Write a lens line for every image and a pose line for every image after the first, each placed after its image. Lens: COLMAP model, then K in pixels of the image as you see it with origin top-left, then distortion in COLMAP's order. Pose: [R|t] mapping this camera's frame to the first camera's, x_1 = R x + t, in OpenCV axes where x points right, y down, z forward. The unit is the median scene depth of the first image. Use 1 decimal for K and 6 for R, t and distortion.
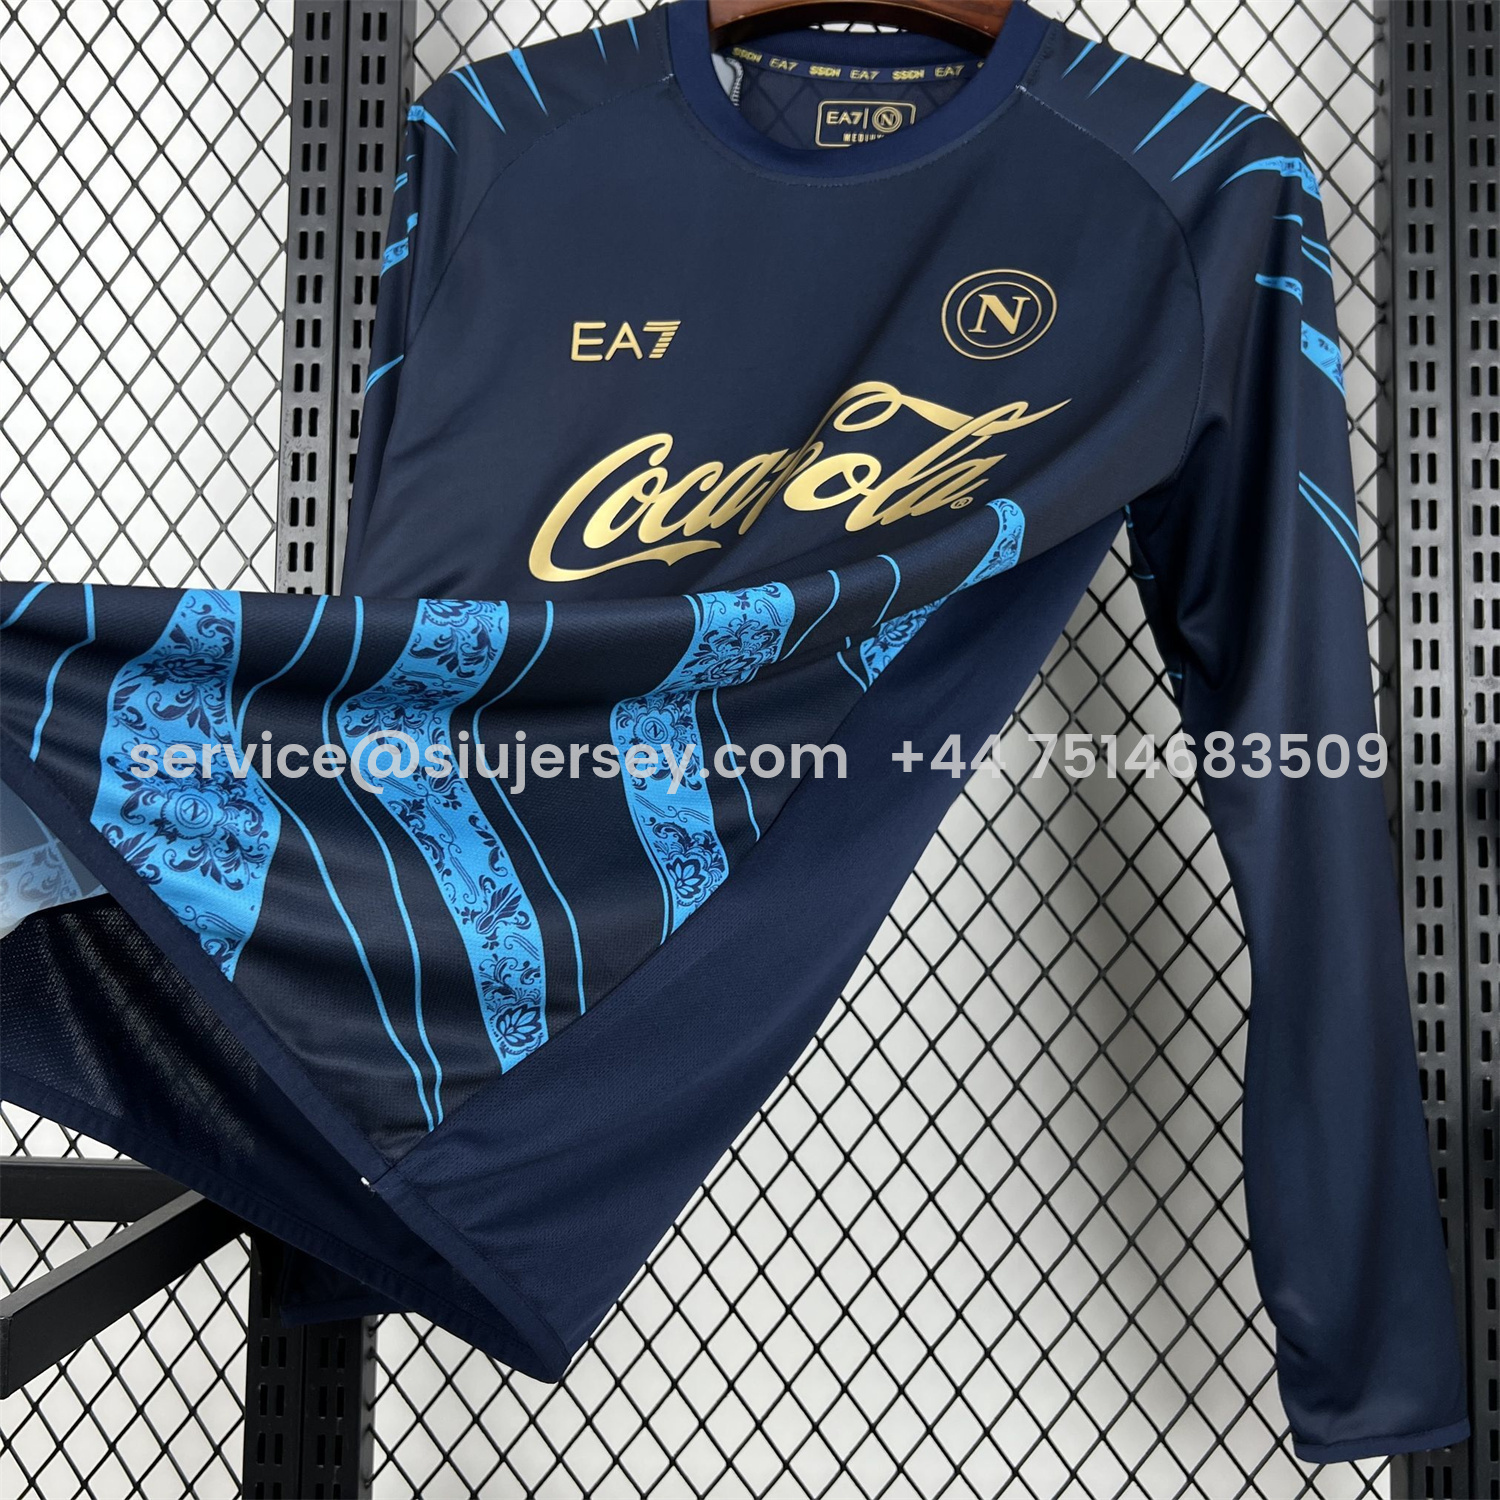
lens RADIAL K [[1607.6, 0, 755.5], [0, 1607.6, 751.0], [0, 0, 1]] dist [-0.018915, 0.000000]
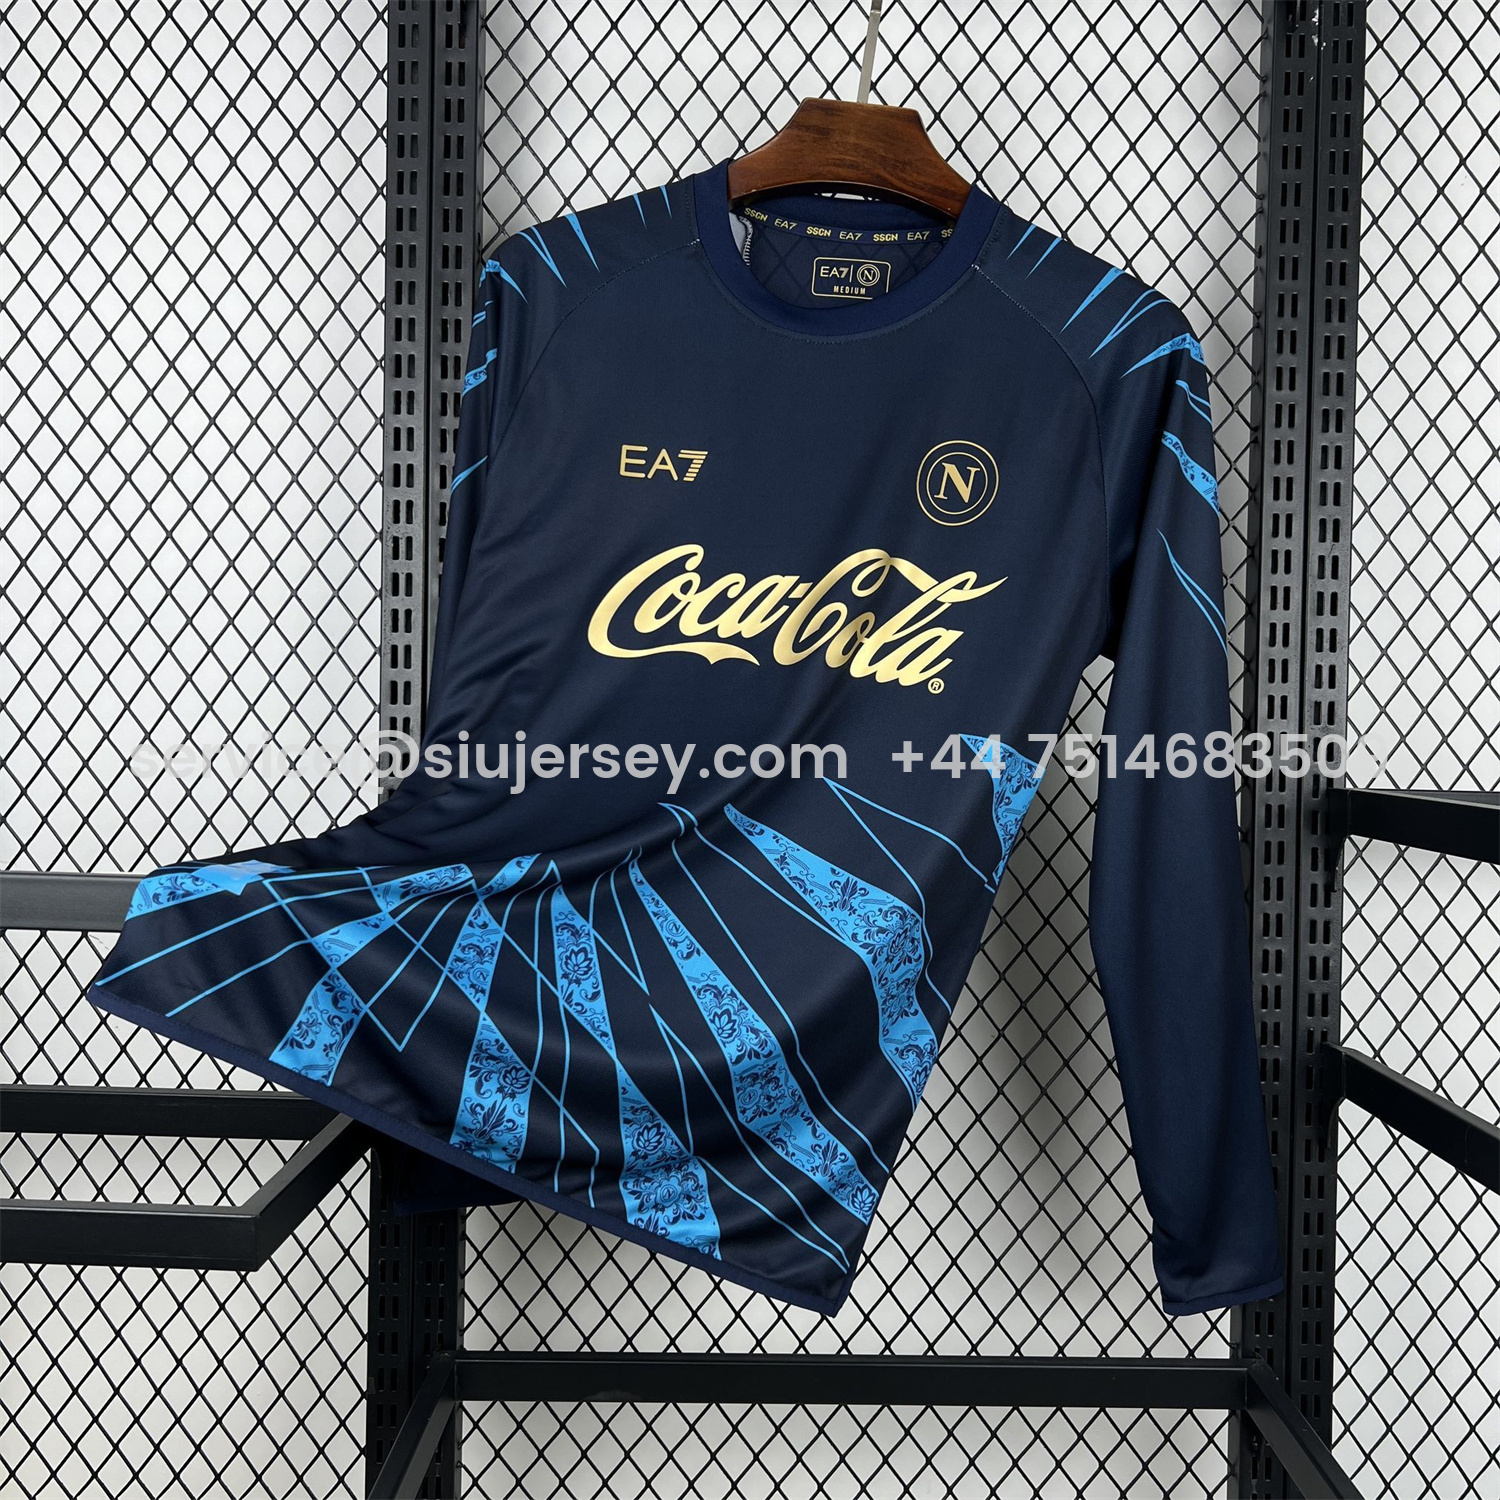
lens RADIAL K [[1607.6, 0, 751.2], [0, 1607.6, 741.9], [0, 0, 1]] dist [-0.018915, 0.000000]
pose [[0.999323, 0.004187, 0.036561, -0.055336], [-0.007012, 0.996968, 0.077492, -0.129169], [-0.036126, -0.077695, 0.996322, -0.282250]]
